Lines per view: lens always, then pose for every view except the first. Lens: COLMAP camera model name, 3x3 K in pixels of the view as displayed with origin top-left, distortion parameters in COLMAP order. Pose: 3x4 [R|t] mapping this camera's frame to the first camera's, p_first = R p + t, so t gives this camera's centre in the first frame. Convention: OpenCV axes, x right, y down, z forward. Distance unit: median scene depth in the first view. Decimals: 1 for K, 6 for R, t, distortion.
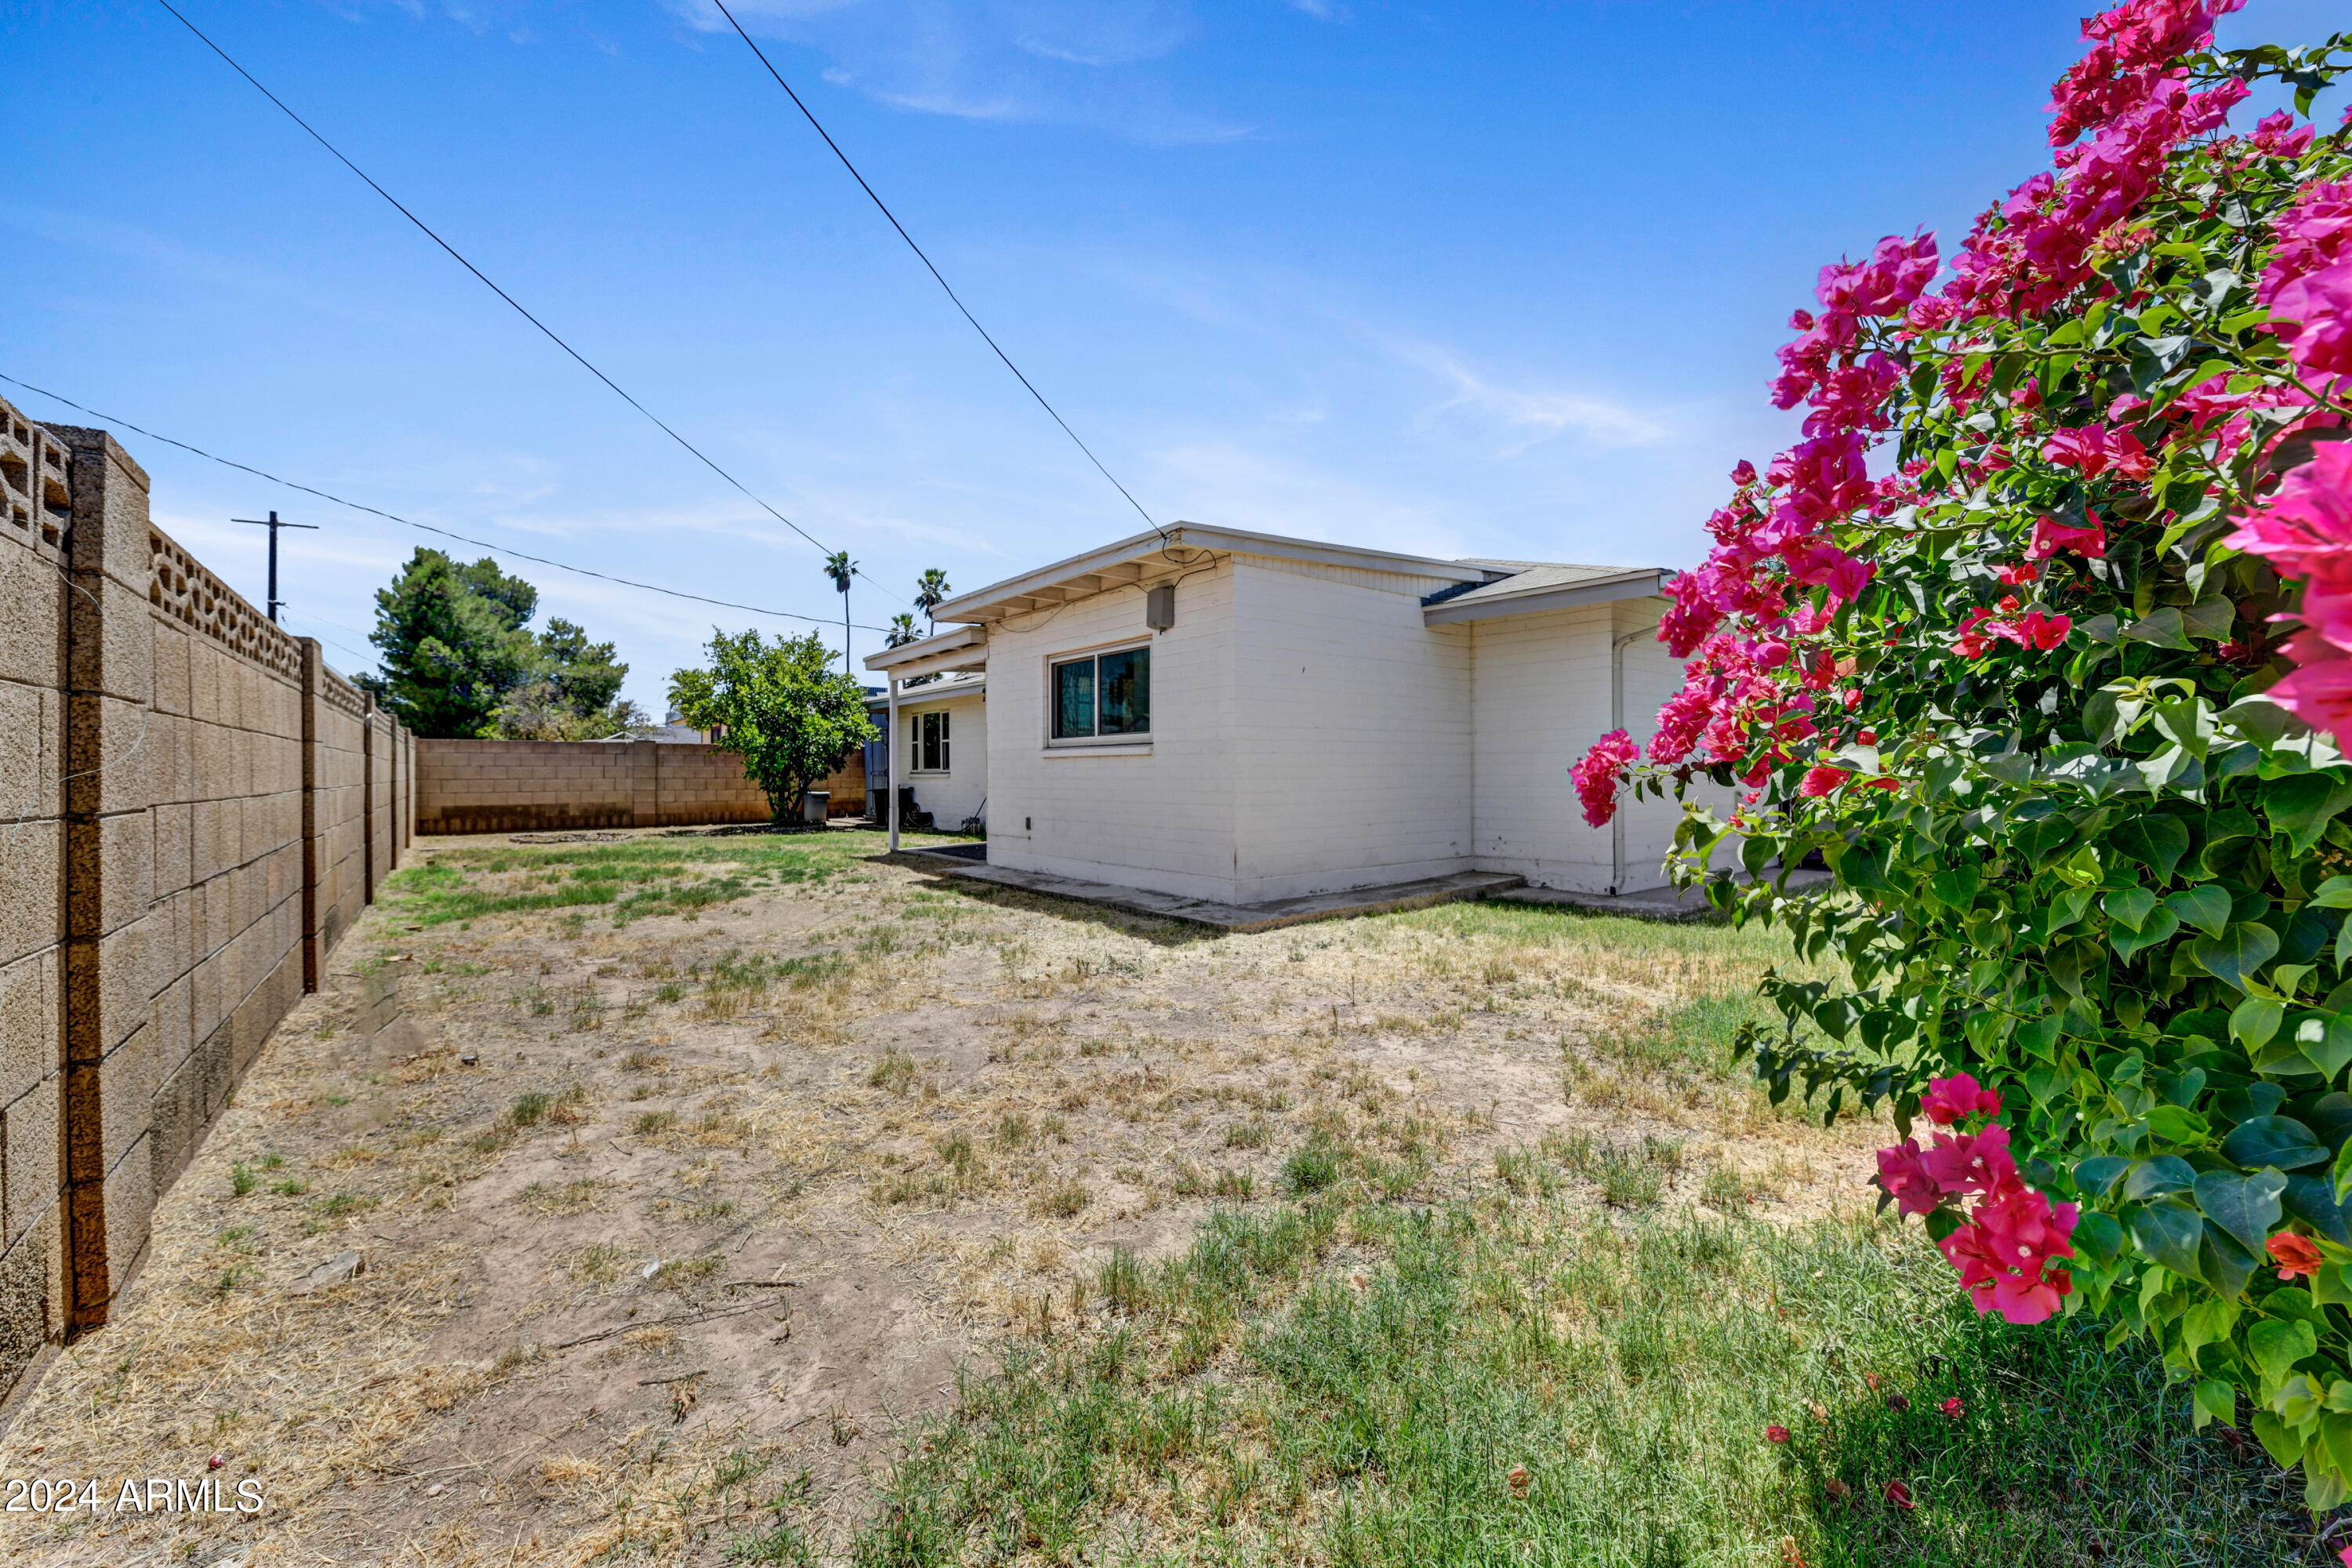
lens RADIAL K [[929.8, 0, 1178.8], [0, 929.8, 779.1], [0, 0, 1]] dist [-0.023000, -0.000013]
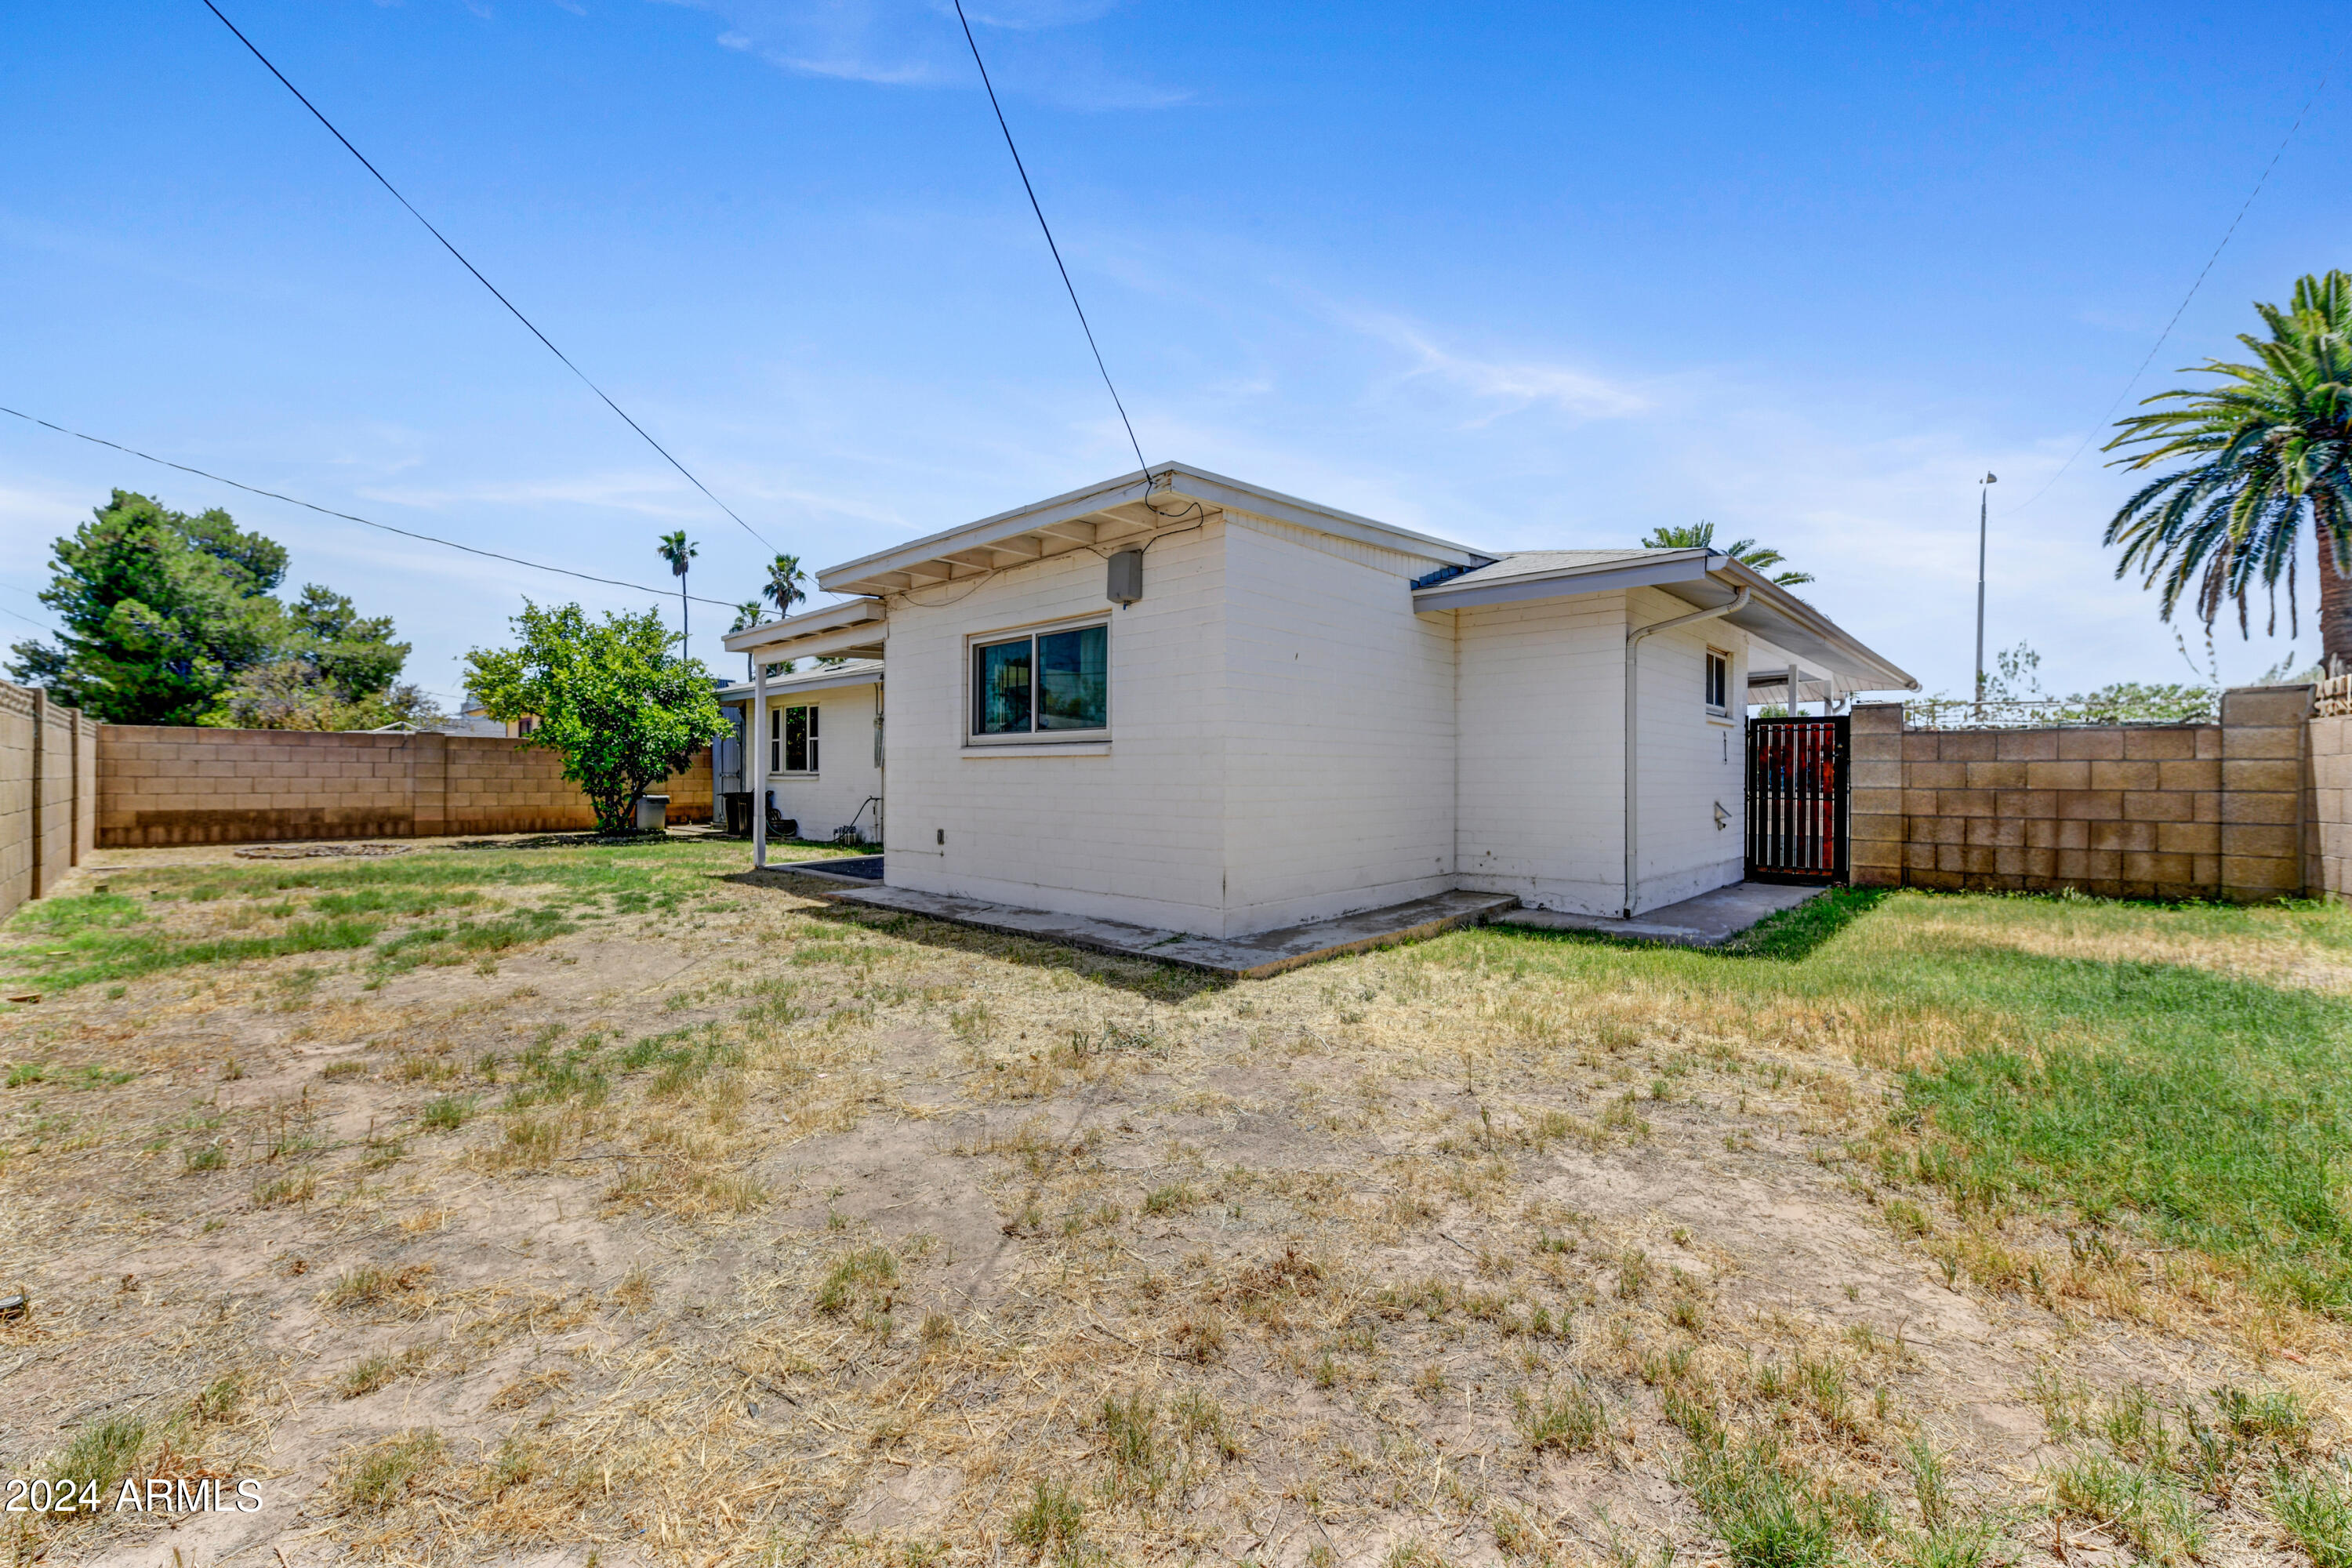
lens RADIAL K [[939.0, 0, 1188.2], [0, 939.0, 780.2], [0, 0, 1]] dist [-0.000759, -0.000116]
pose [[0.988452, 0.008431, 0.151302, -0.075208], [-0.007819, 0.999959, -0.004638, -0.000572], [-0.151335, 0.003401, 0.988477, 0.146292]]
